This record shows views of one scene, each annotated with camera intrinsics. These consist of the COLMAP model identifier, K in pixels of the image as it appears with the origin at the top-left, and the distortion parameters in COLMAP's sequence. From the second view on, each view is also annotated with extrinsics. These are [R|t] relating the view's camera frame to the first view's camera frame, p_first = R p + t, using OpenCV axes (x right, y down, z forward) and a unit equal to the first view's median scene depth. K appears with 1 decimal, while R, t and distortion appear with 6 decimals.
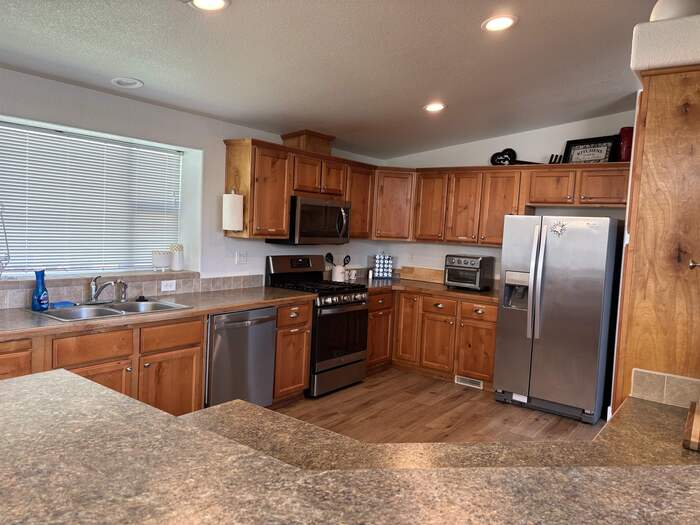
lens RADIAL K [[529.2, 0, 350.0], [0, 529.2, 262.5], [0, 0, 1]] dist [0.066887, -0.080095]
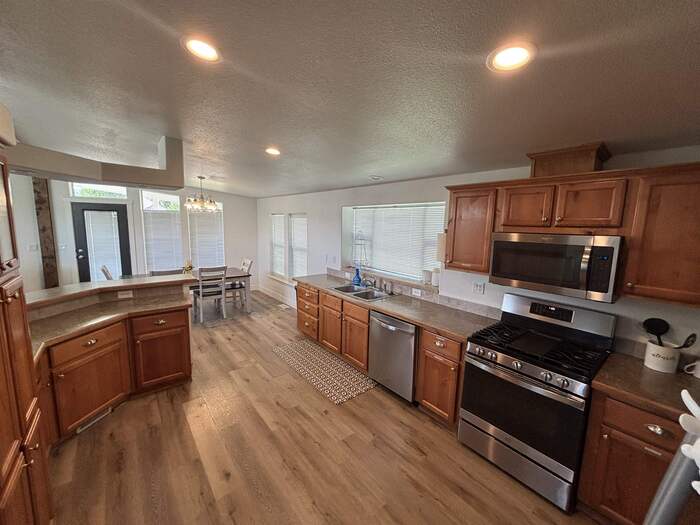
lens RADIAL K [[275.9, 0, 350.0], [0, 275.9, 262.5], [0, 0, 1]] dist [0.000747, 0.000026]
pose [[-0.244114, 0.078690, -0.966549, 0.428699], [-0.102051, 0.989083, 0.106299, -0.096782], [0.964362, 0.124586, -0.233419, 0.855356]]
